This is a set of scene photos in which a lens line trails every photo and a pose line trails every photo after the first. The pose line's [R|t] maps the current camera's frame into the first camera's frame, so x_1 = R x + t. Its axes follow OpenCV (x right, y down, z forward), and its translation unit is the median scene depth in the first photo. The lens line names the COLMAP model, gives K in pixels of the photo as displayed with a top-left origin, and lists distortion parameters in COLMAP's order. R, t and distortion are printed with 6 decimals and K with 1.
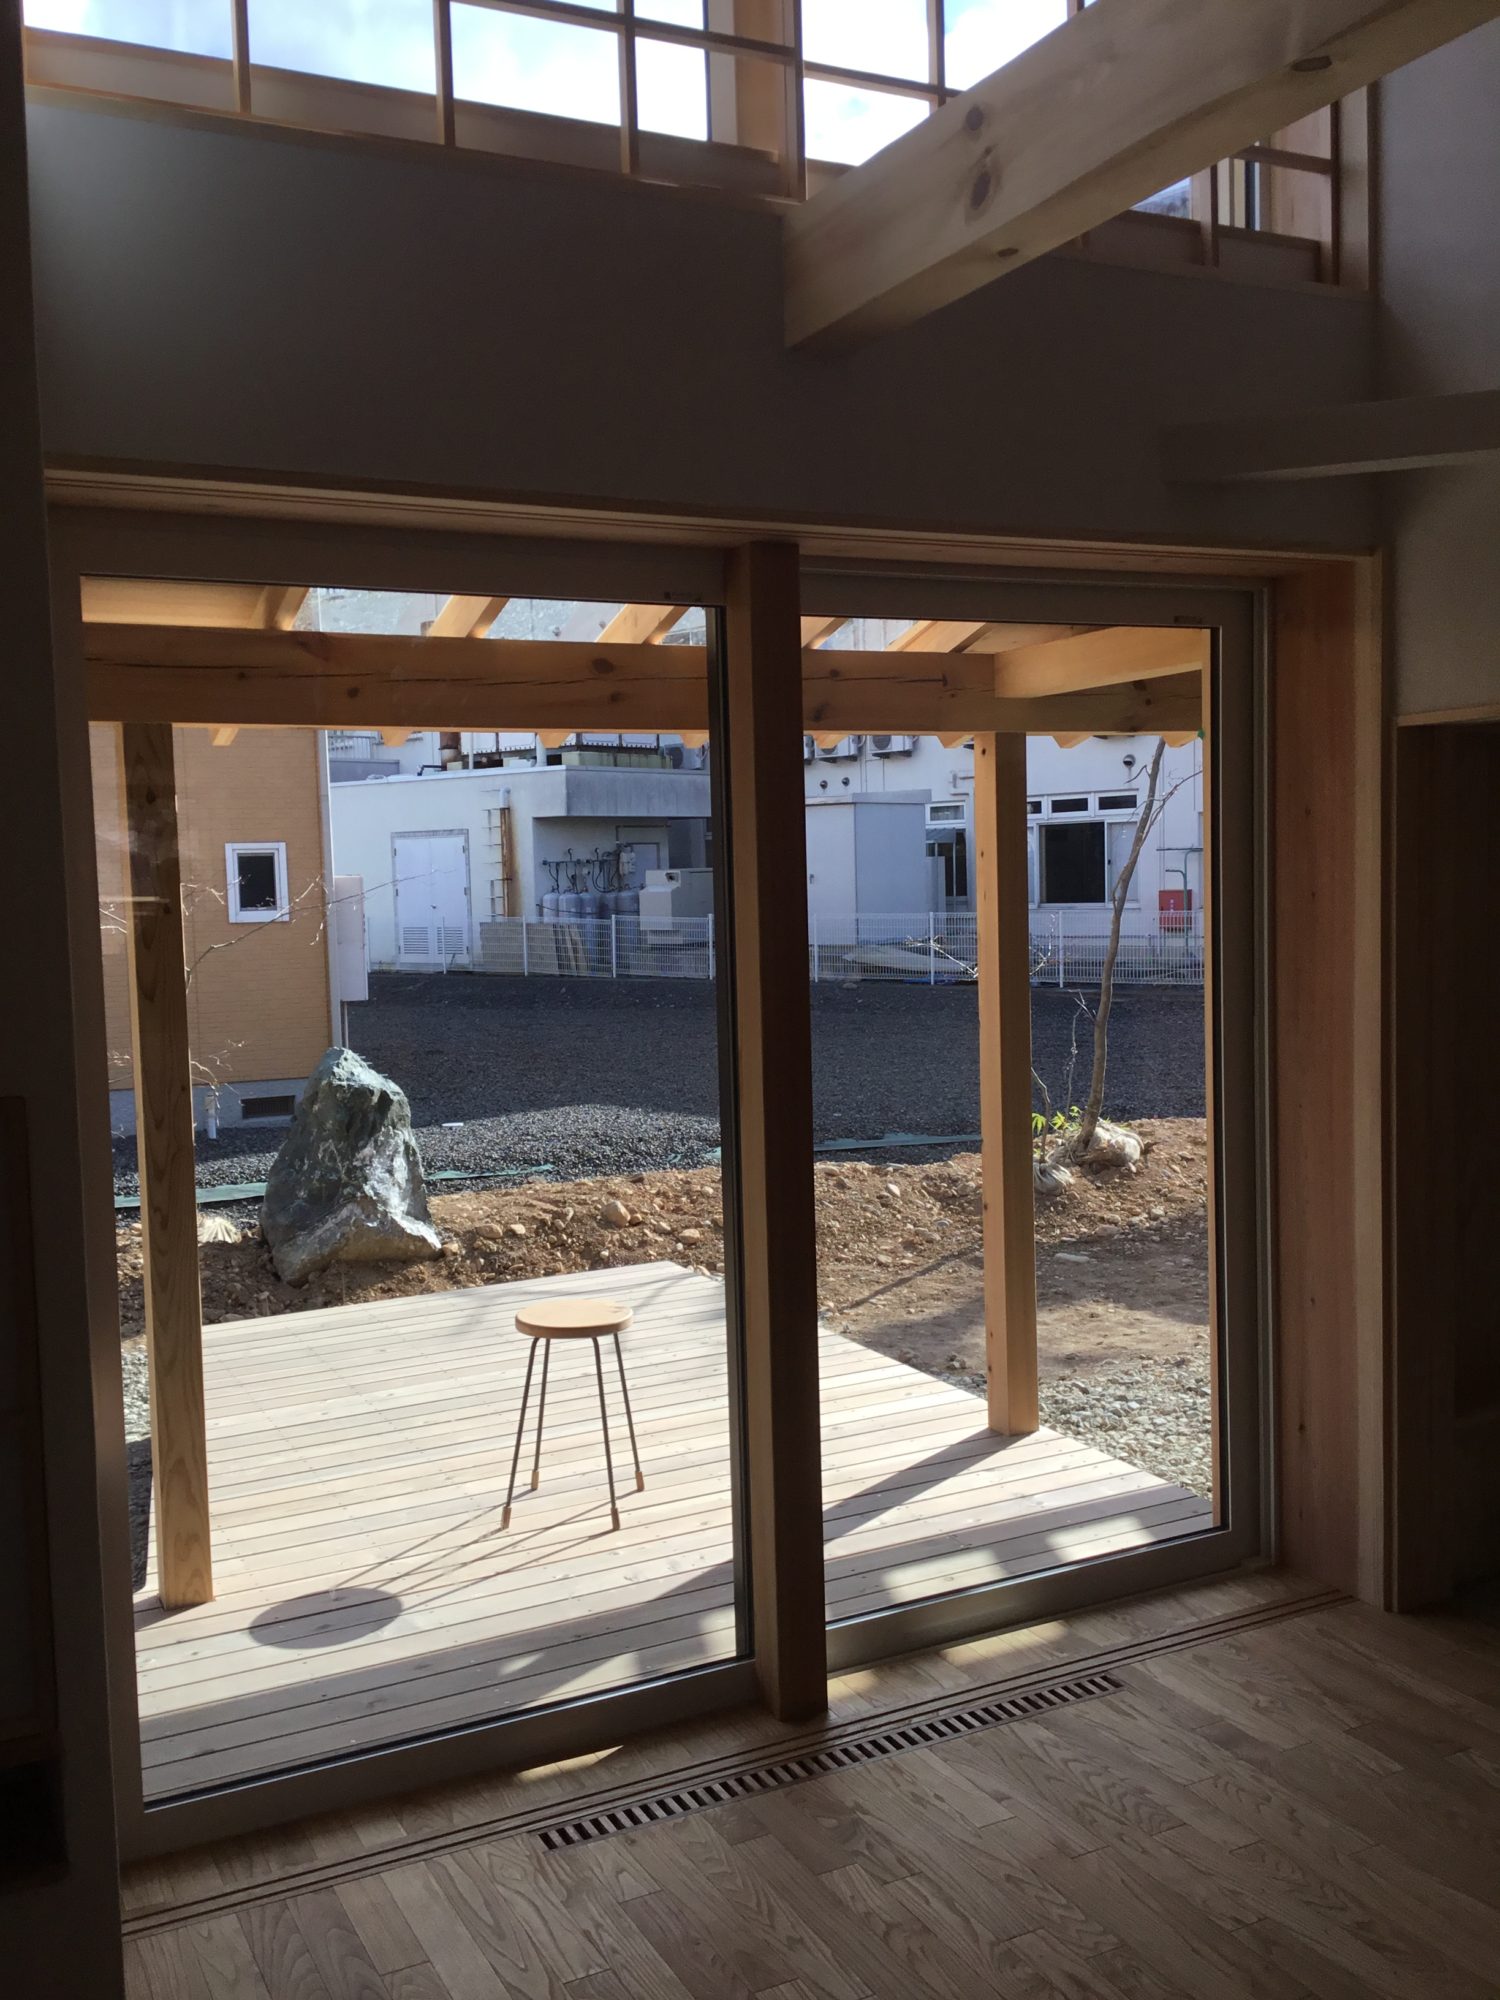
lens RADIAL K [[1813.1, 0, 750.0], [0, 1813.1, 1000.0], [0, 0, 1]] dist [0.120618, -0.237960]
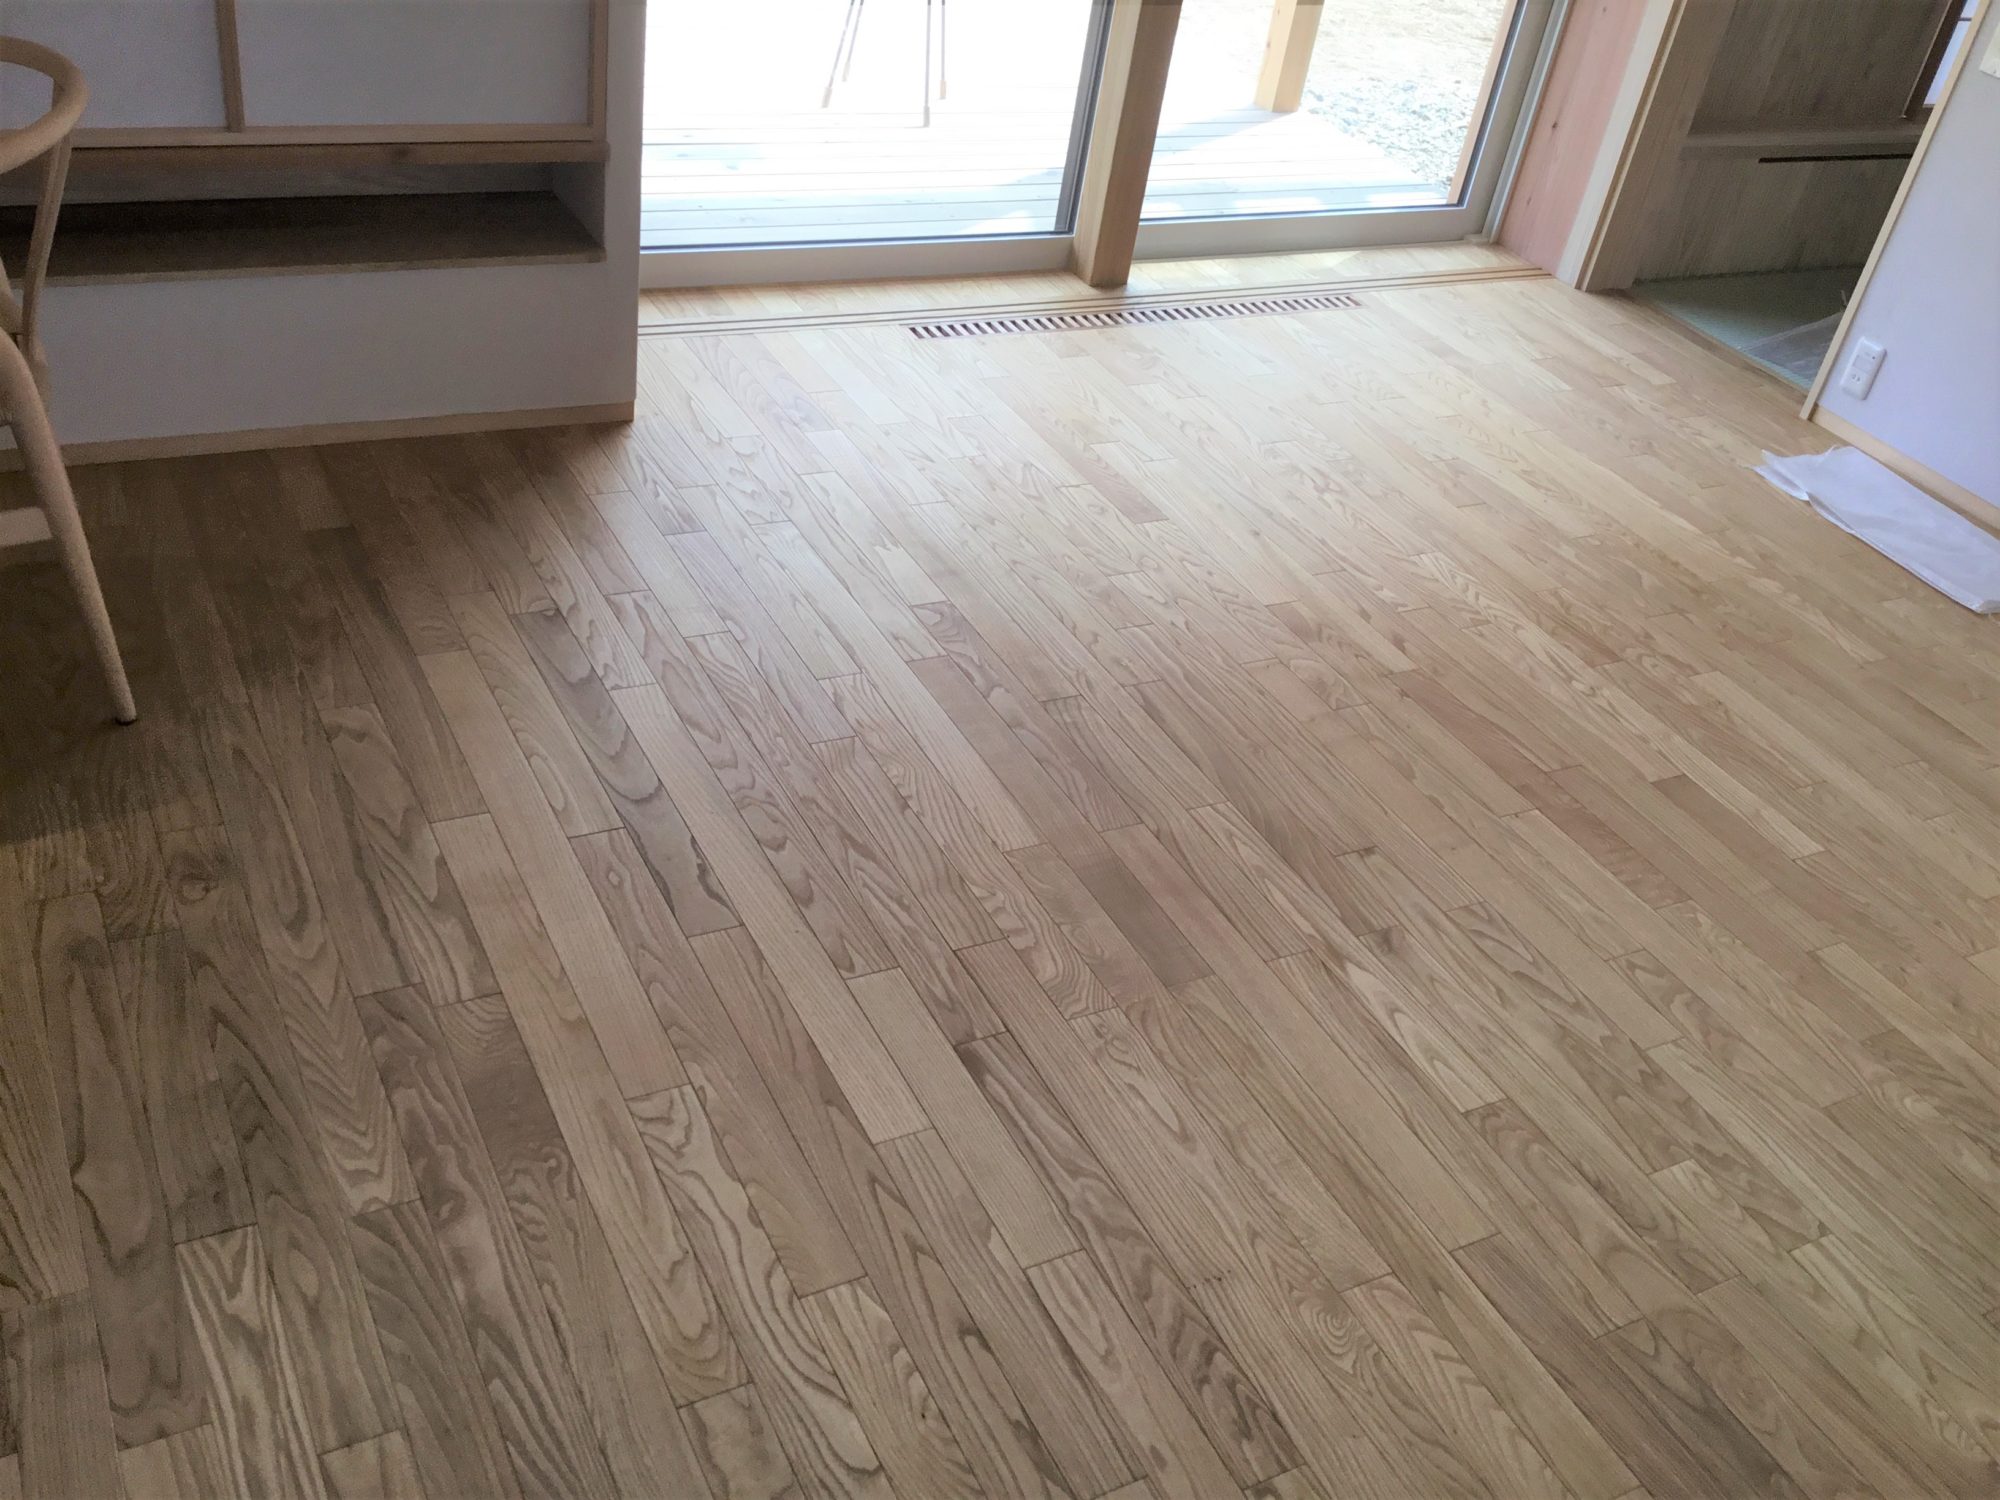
lens RADIAL K [[1813.1, 0, 1003.1], [0, 1813.1, 764.2], [0, 0, 1]] dist [0.120618, -0.237960]
pose [[0.984110, 0.131034, 0.119822, -0.126514], [-0.174397, 0.840104, 0.513626, 0.039954], [-0.033361, -0.526361, 0.849607, -0.174520]]
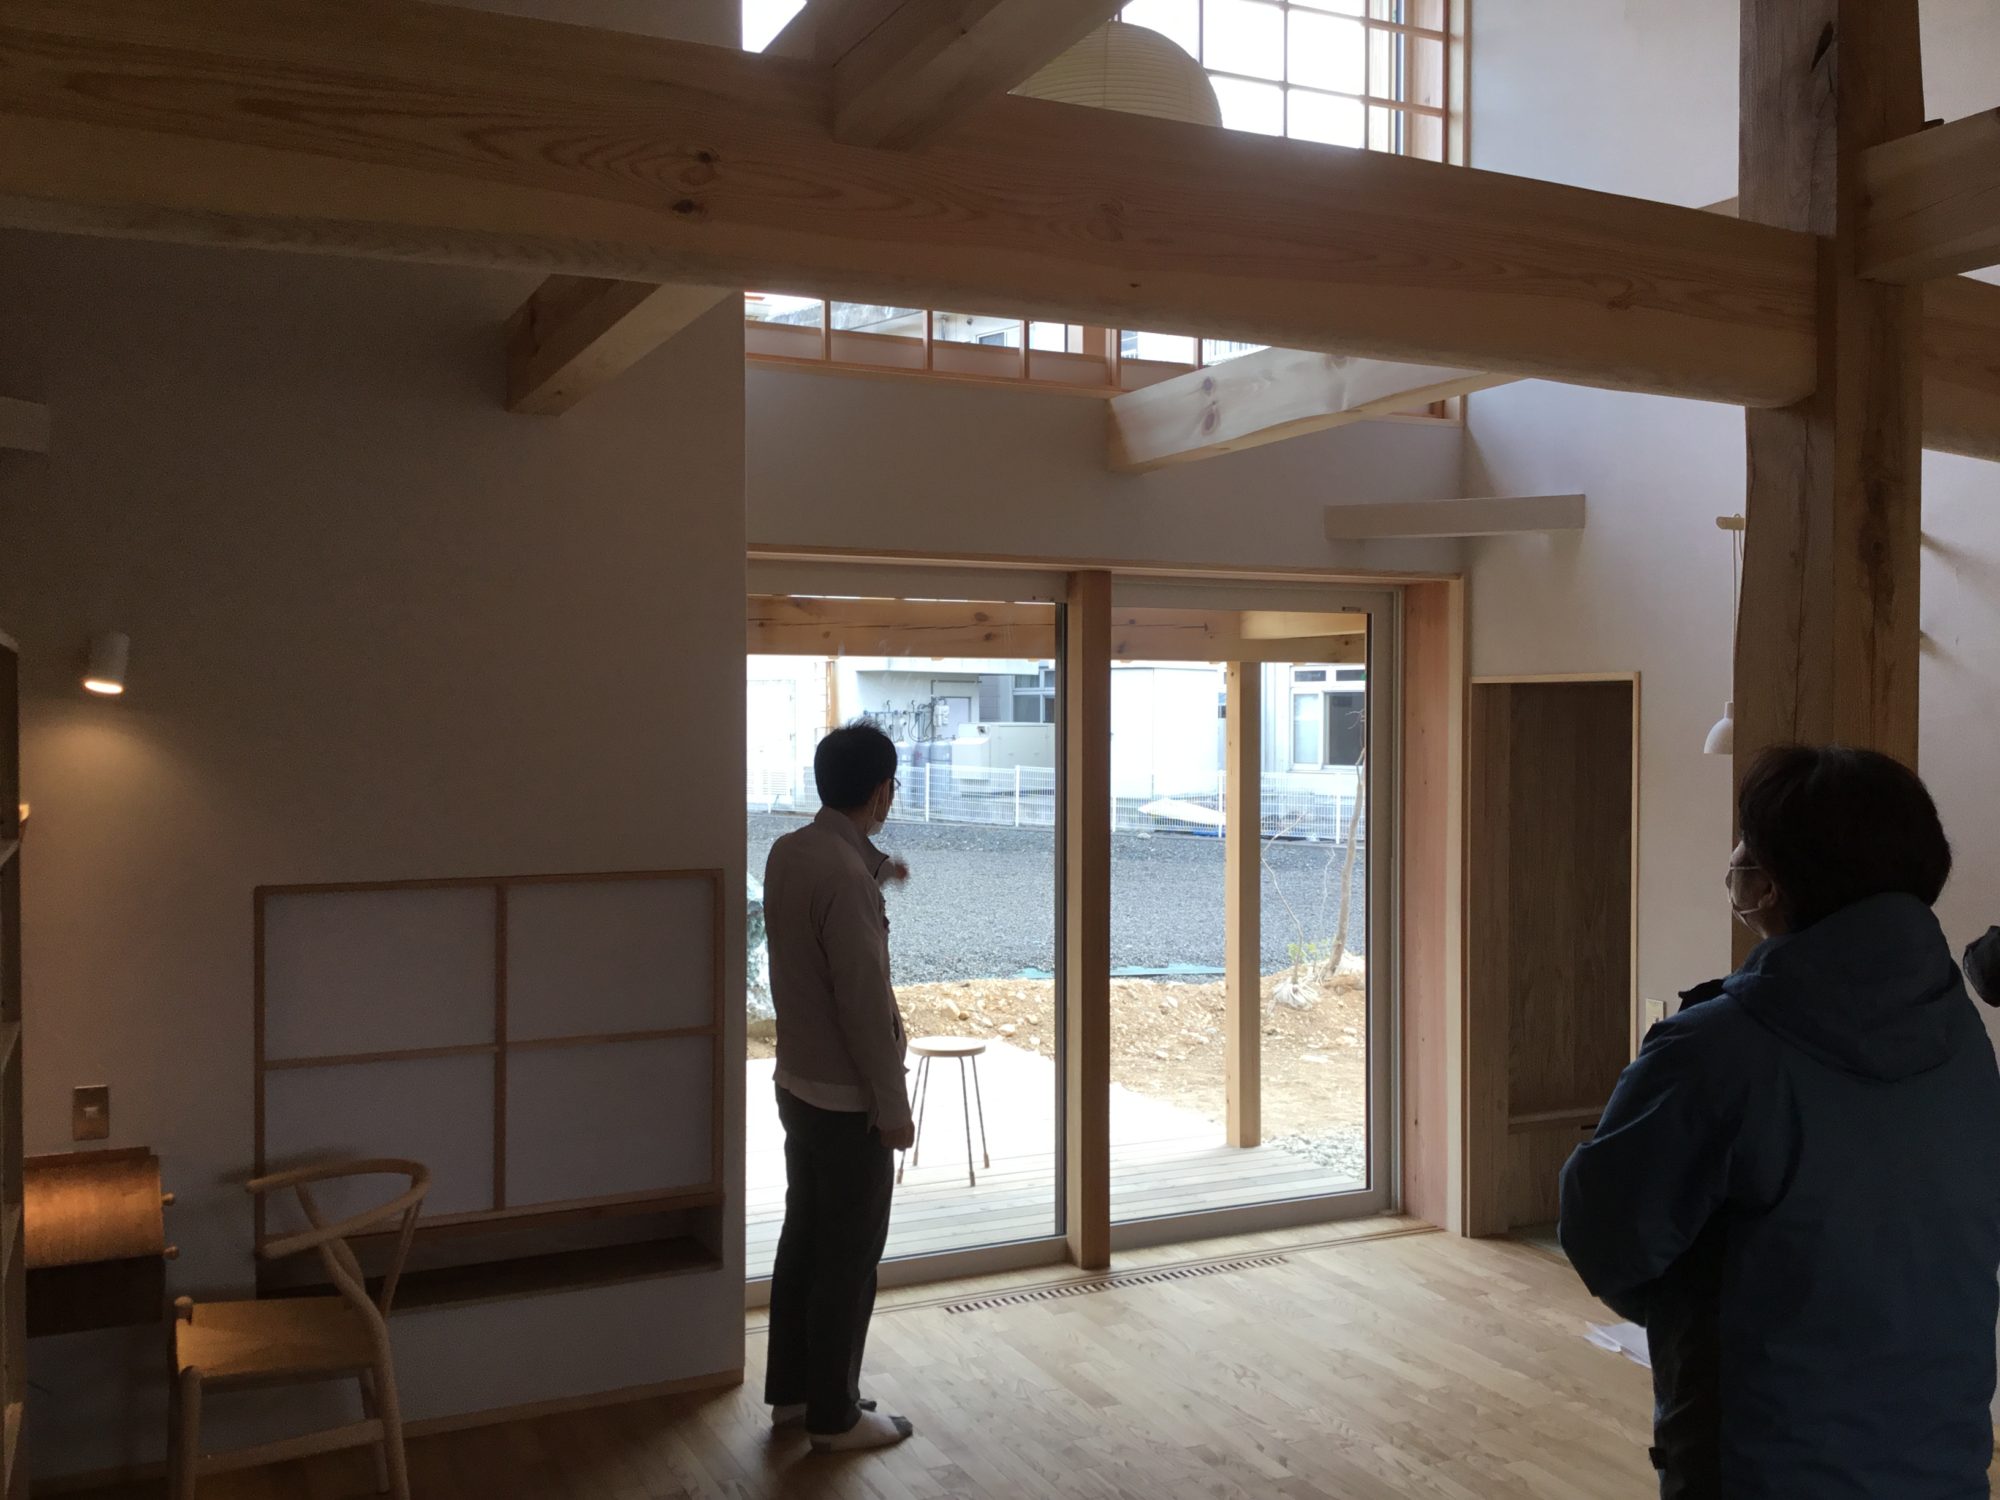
lens RADIAL K [[1813.1, 0, 1003.1], [0, 1813.1, 764.2], [0, 0, 1]] dist [0.120618, -0.237960]
pose [[0.999222, 0.030555, -0.024931, -0.023984], [-0.031664, 0.998469, -0.045365, 0.009480], [0.023507, 0.046119, 0.998659, -0.601354]]
